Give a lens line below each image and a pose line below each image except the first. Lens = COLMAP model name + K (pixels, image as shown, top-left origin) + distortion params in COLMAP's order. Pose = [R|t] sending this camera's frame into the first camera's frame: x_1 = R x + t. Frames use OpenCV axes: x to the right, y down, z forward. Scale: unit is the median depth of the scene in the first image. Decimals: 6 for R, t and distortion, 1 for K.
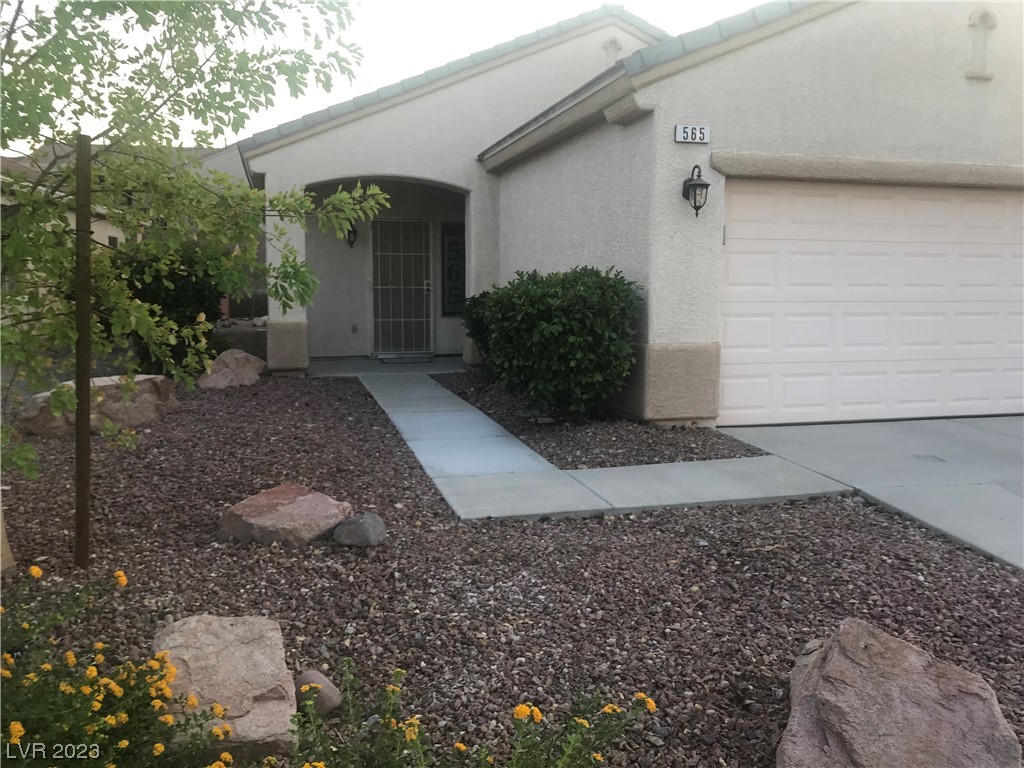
lens RADIAL K [[851.7, 0, 488.4], [0, 851.7, 362.3], [0, 0, 1]] dist [0.006919, -0.051205]
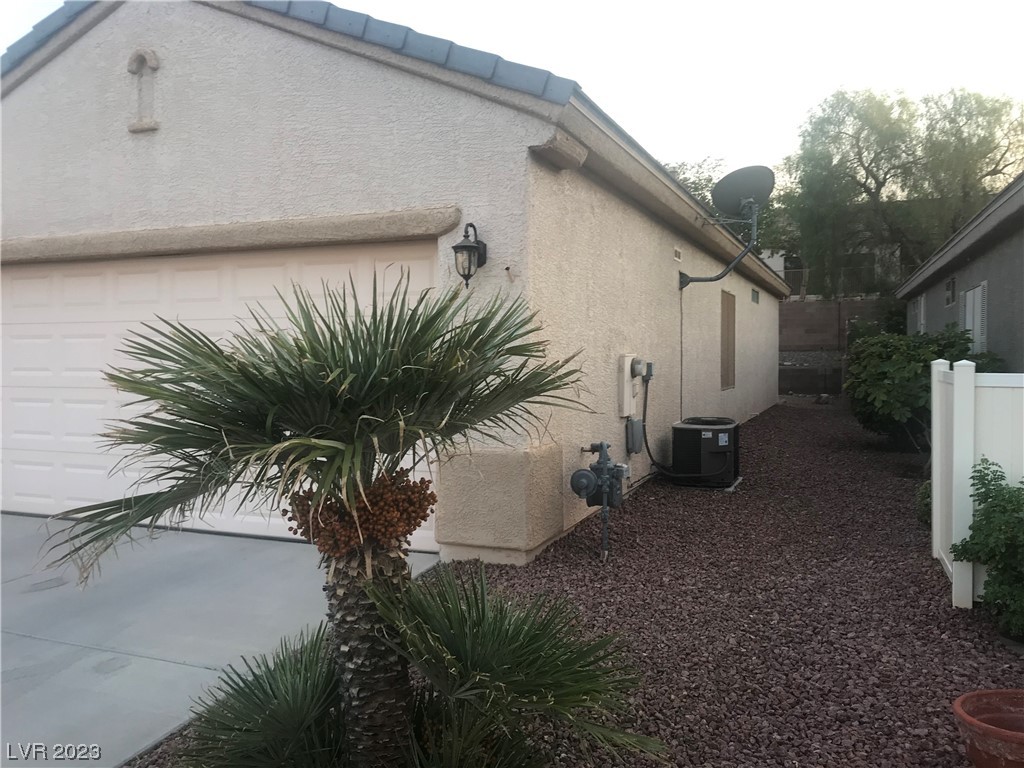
lens RADIAL K [[851.7, 0, 512.1], [0, 851.7, 382.3], [0, 0, 1]] dist [0.006919, -0.051205]
pose [[0.831630, 0.008046, -0.555271, 1.713983], [-0.042322, 0.997905, -0.048927, -0.063346], [0.553715, 0.064190, 0.830229, 0.621718]]
